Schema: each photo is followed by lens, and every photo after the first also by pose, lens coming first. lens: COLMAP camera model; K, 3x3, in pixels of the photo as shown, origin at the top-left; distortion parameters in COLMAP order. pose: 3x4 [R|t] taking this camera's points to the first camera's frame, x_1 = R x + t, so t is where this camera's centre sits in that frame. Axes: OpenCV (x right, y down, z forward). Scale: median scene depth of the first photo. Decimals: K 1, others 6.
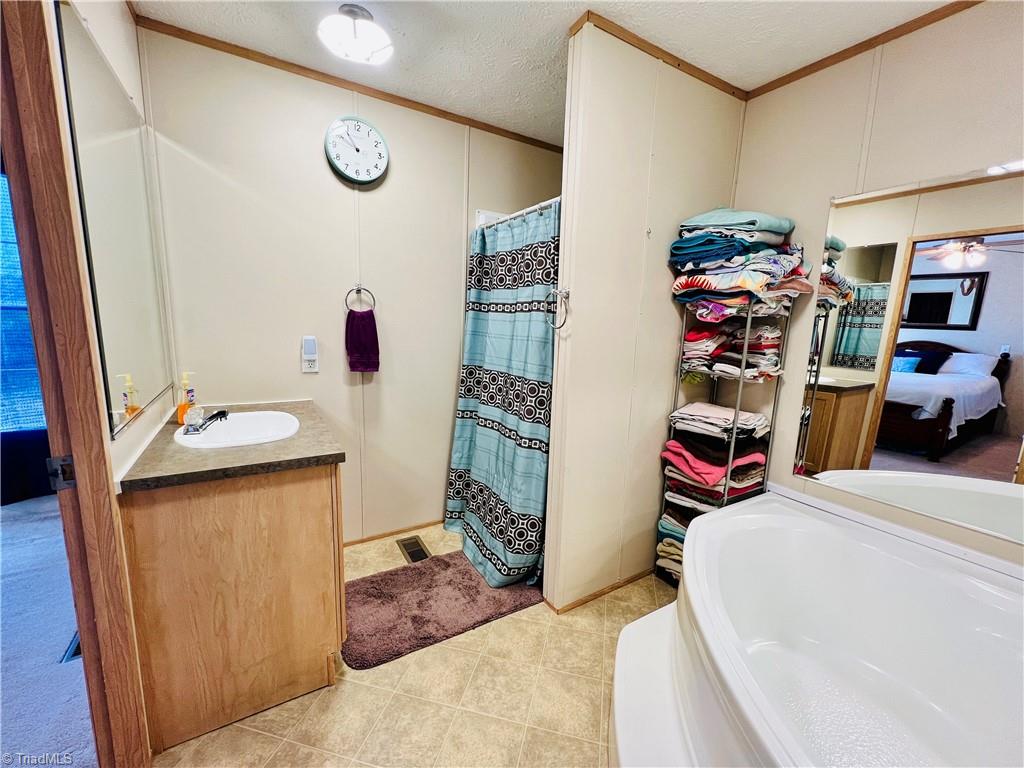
lens RADIAL K [[410.6, 0, 512.0], [0, 410.6, 384.0], [0, 0, 1]] dist [0.000204, 0.000073]
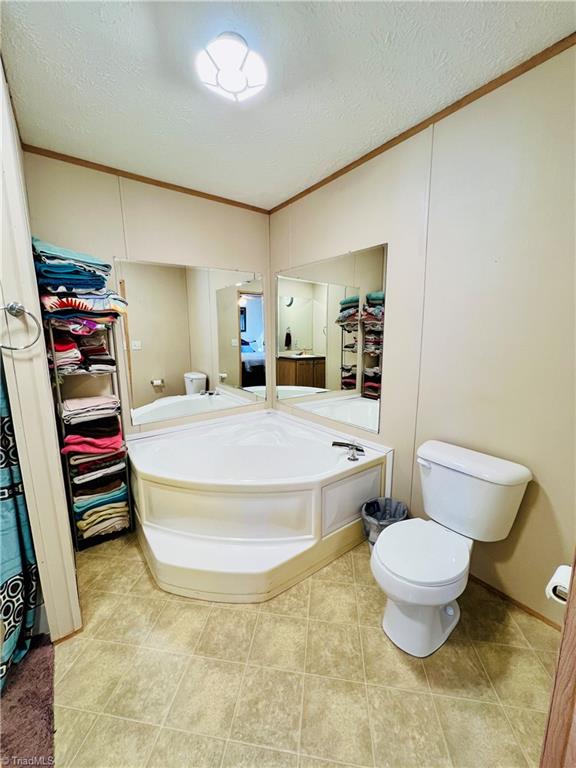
lens RADIAL K [[307.9, 0, 286.1], [0, 307.9, 382.7], [0, 0, 1]] dist [0.000204, 0.000073]
pose [[-0.095048, -0.192817, 0.976620, -0.554039], [0.162289, 0.964936, 0.206304, -0.099912], [-0.982155, 0.178104, -0.060423, 0.448641]]
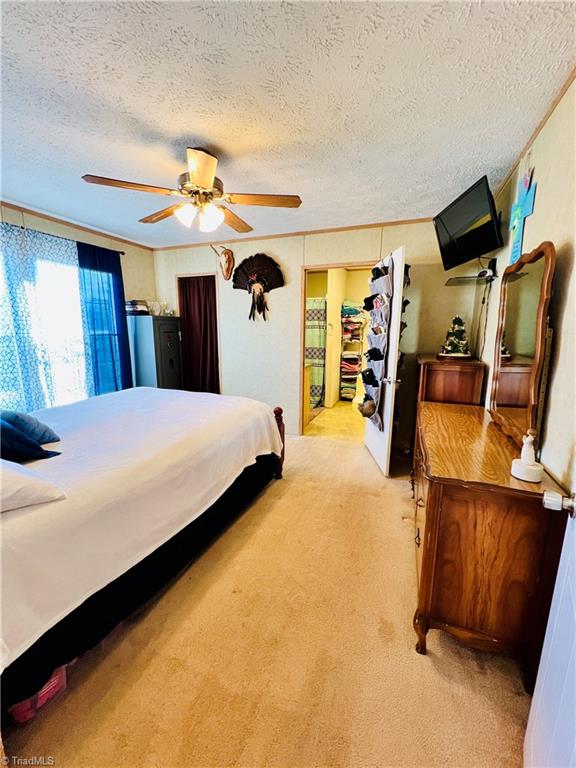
lens RADIAL K [[307.9, 0, 286.1], [0, 307.9, 382.7], [0, 0, 1]] dist [0.000204, 0.000073]
pose [[0.788093, -0.134575, 0.600665, -1.883964], [0.116340, 0.990786, 0.069337, 0.081460], [-0.604462, 0.015237, 0.796488, -1.000288]]
